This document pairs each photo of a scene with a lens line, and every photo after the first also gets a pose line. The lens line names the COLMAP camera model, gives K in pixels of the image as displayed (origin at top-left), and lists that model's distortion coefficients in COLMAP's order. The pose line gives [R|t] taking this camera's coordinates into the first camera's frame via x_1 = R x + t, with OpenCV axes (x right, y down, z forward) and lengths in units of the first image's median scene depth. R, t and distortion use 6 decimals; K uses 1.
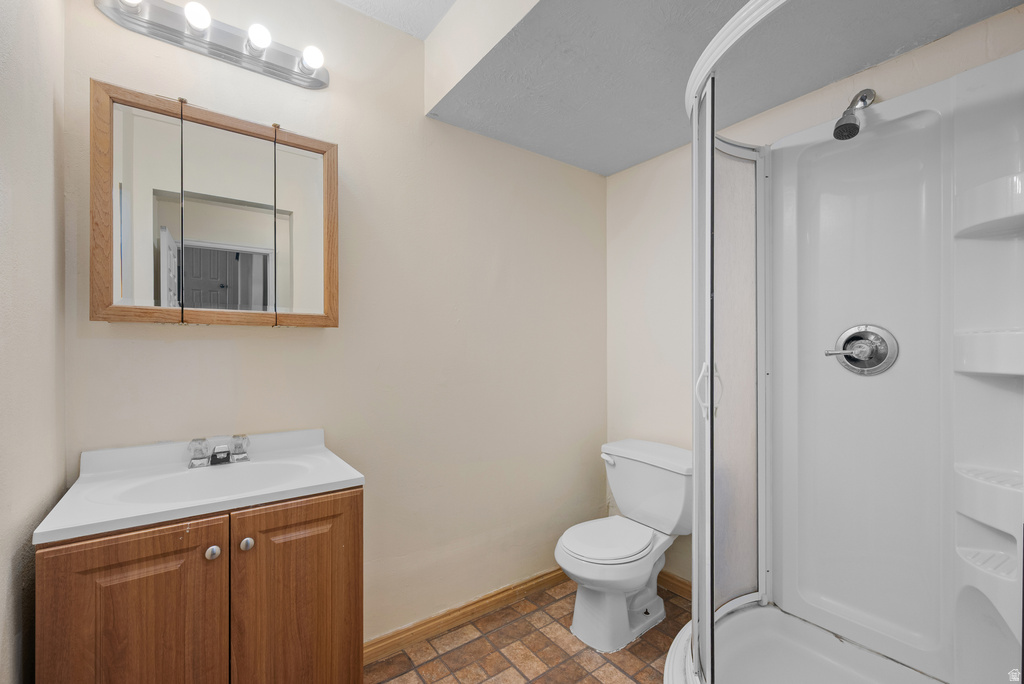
lens RADIAL K [[441.9, 0, 520.2], [0, 441.9, 349.6], [0, 0, 1]] dist [-0.001263, -0.000360]
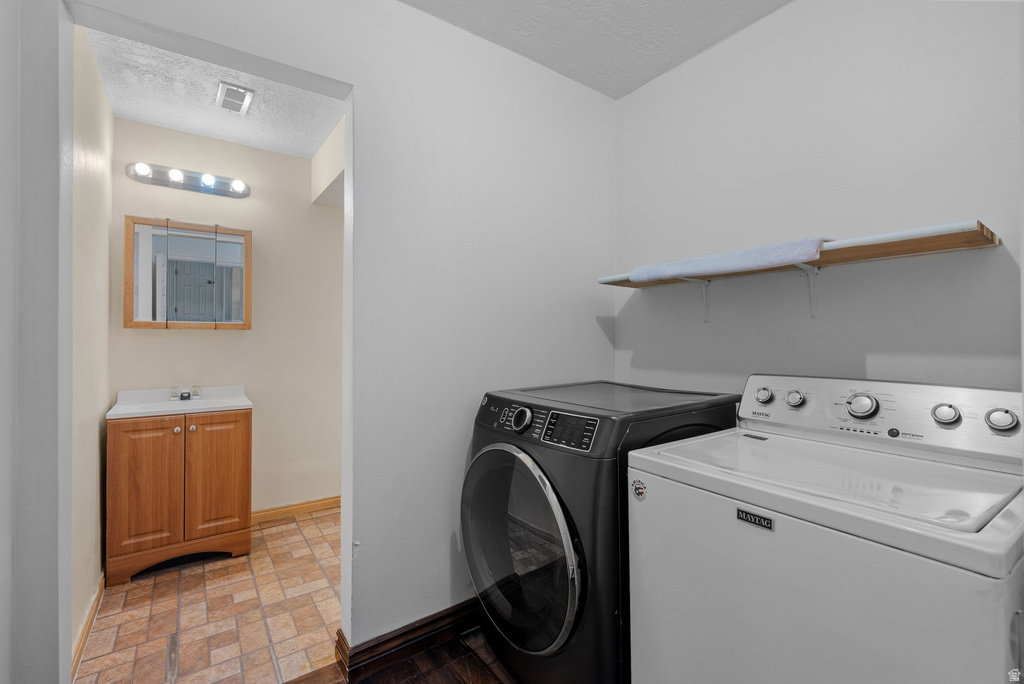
lens RADIAL K [[441.9, 0, 503.9], [0, 441.9, 335.0], [0, 0, 1]] dist [-0.001263, -0.000360]
pose [[0.999840, 0.005828, -0.016886, 0.920312], [-0.005921, 0.999968, -0.005458, -0.033179], [0.016853, 0.005557, 0.999843, -1.127579]]
